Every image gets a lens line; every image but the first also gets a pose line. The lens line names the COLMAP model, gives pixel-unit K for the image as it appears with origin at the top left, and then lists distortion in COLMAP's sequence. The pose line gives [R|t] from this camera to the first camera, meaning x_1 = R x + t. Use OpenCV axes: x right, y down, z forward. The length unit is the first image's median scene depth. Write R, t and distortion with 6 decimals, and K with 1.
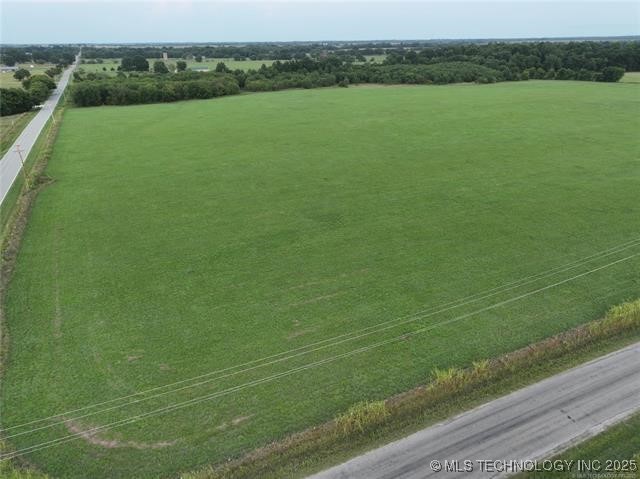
lens RADIAL K [[448.3, 0, 320.7], [0, 448.3, 238.9], [0, 0, 1]] dist [0.010915, 0.005652]
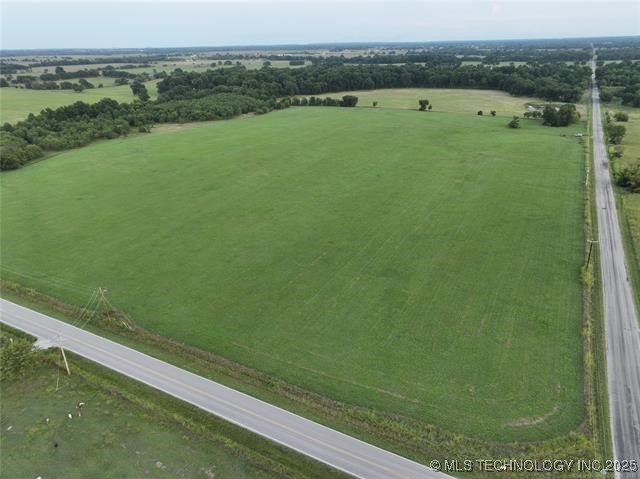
lens RADIAL K [[448.3, 0, 320.5], [0, 448.3, 240.2], [0, 0, 1]] dist [0.010915, 0.005652]
pose [[0.811147, -0.239621, 0.533500, -0.231958], [0.246927, 0.967236, 0.059000, -0.073282], [-0.530159, 0.083877, 0.843740, -0.025029]]
